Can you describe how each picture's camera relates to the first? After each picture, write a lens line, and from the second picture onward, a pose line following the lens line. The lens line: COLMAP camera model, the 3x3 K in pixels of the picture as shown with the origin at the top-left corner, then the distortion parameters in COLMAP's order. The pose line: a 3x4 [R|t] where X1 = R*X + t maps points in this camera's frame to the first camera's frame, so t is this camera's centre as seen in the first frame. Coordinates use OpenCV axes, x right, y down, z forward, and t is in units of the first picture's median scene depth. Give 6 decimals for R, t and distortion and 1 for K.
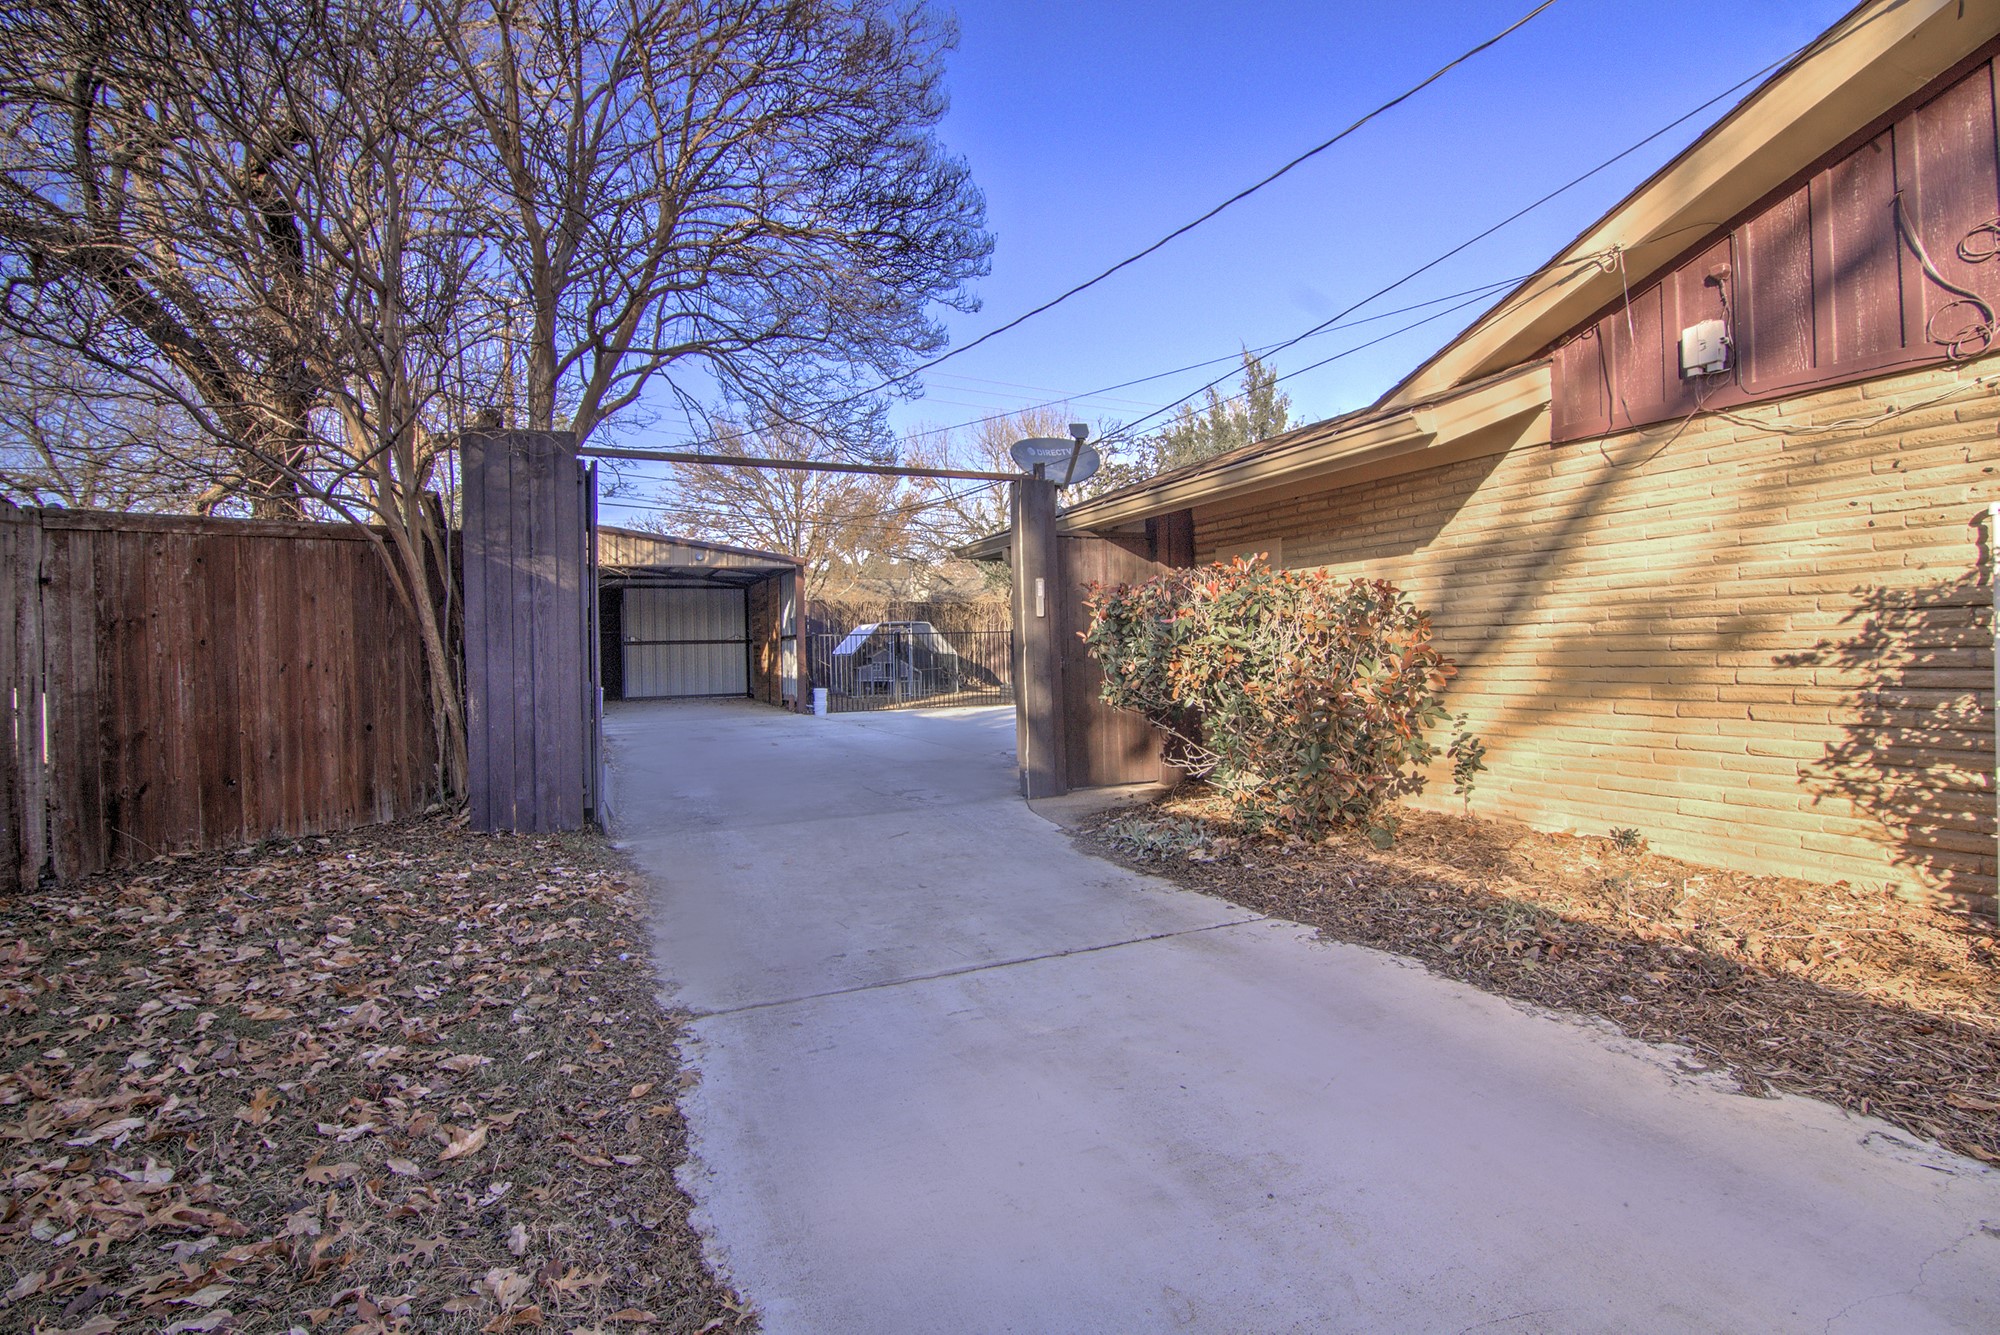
lens RADIAL K [[959.8, 0, 1000.1], [0, 959.8, 661.3], [0, 0, 1]] dist [-0.008019, -0.009466]
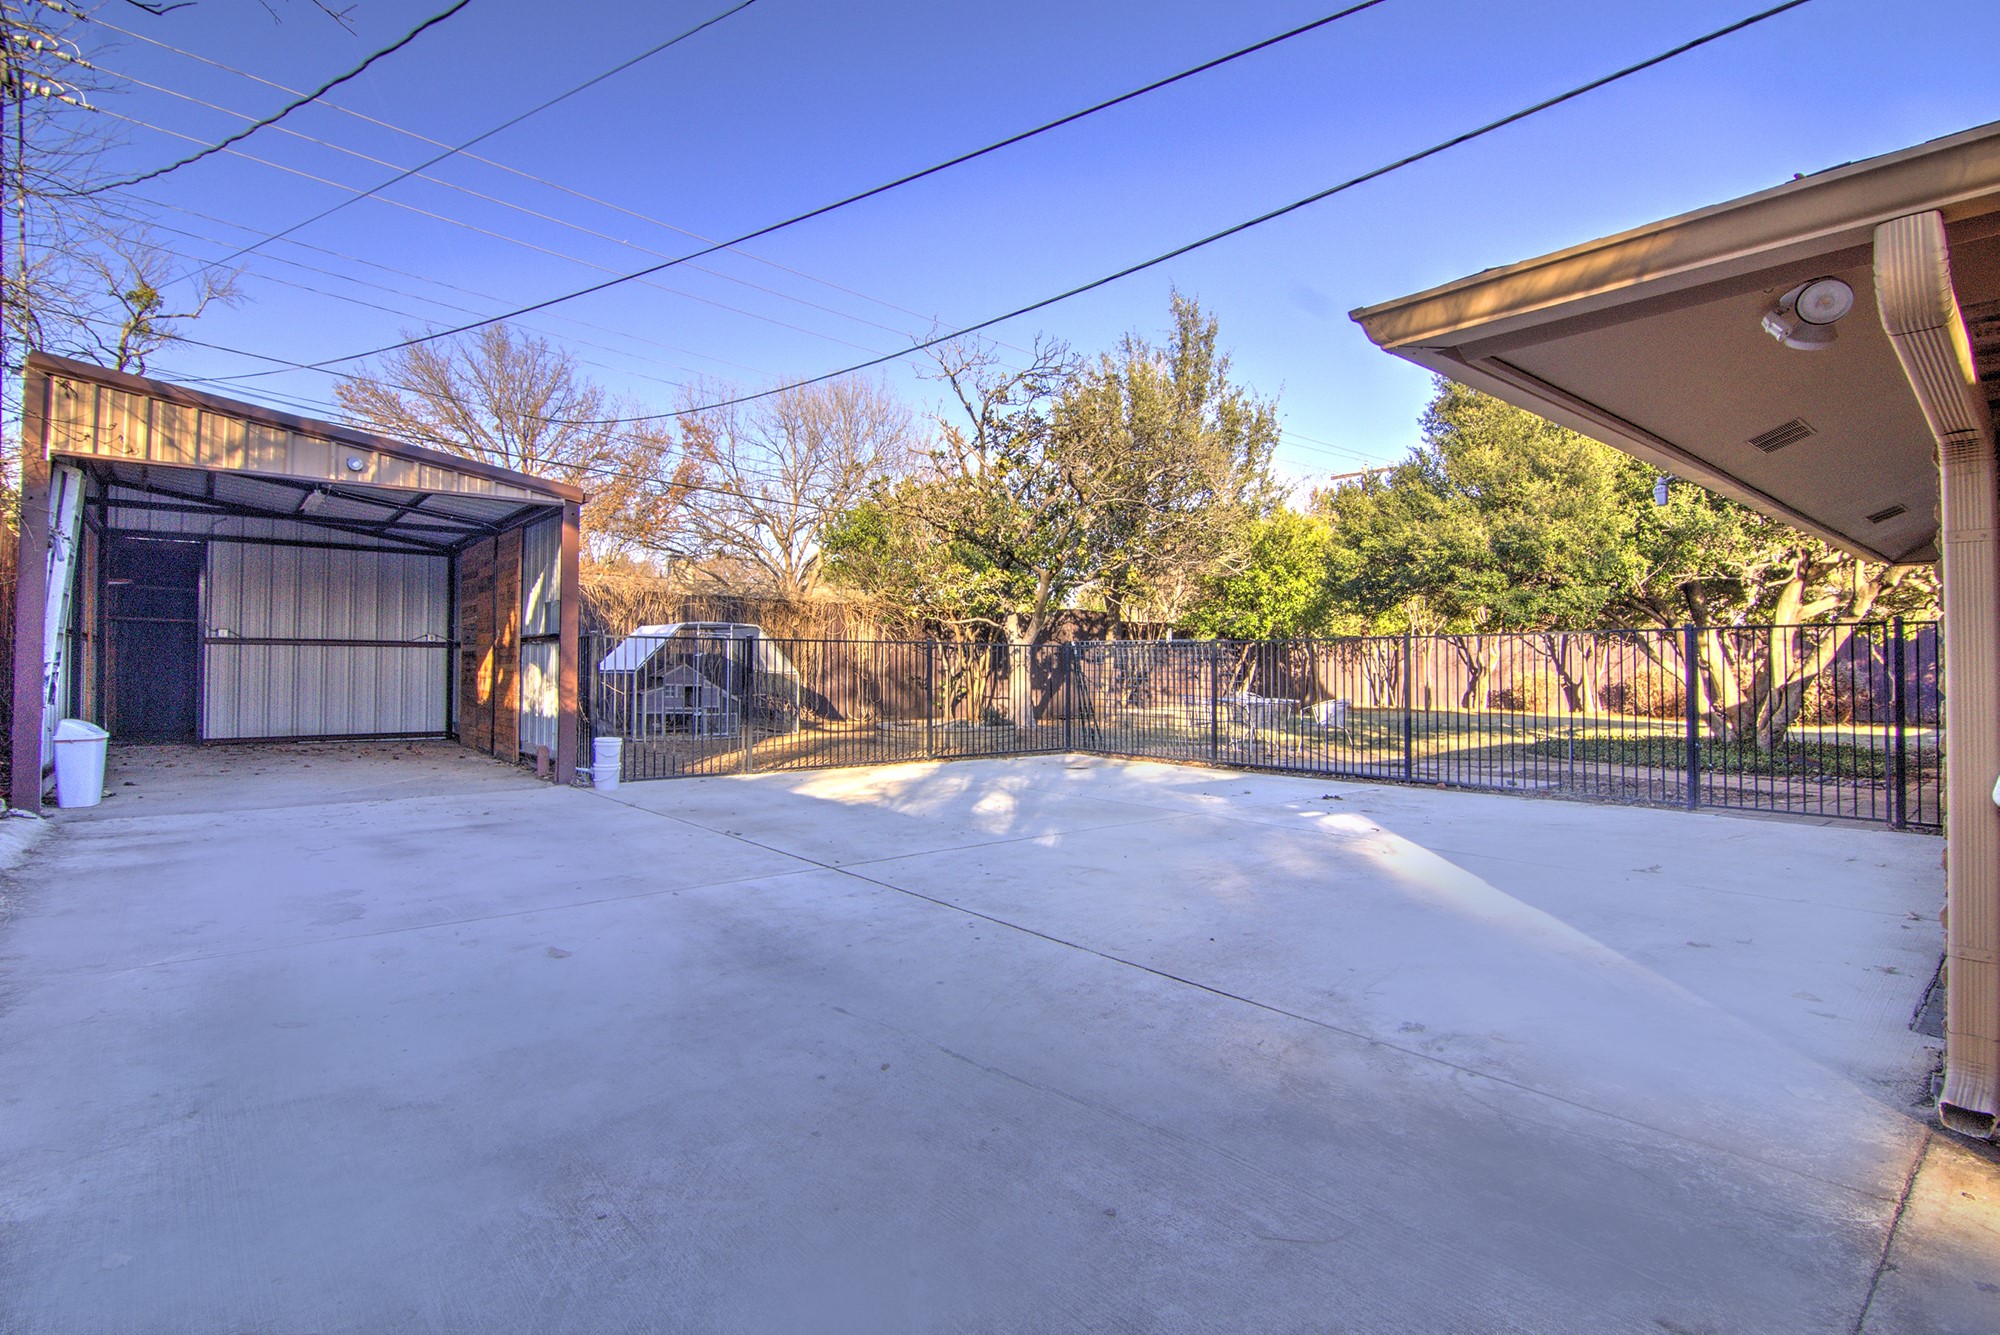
lens RADIAL K [[959.8, 0, 1000.0], [0, 959.8, 658.7], [0, 0, 1]] dist [-0.008019, -0.009466]
pose [[0.962505, 0.029301, 0.269677, -0.105368], [-0.023043, 0.999387, -0.026345, -0.005440], [-0.270283, 0.019143, 0.962591, 0.372941]]
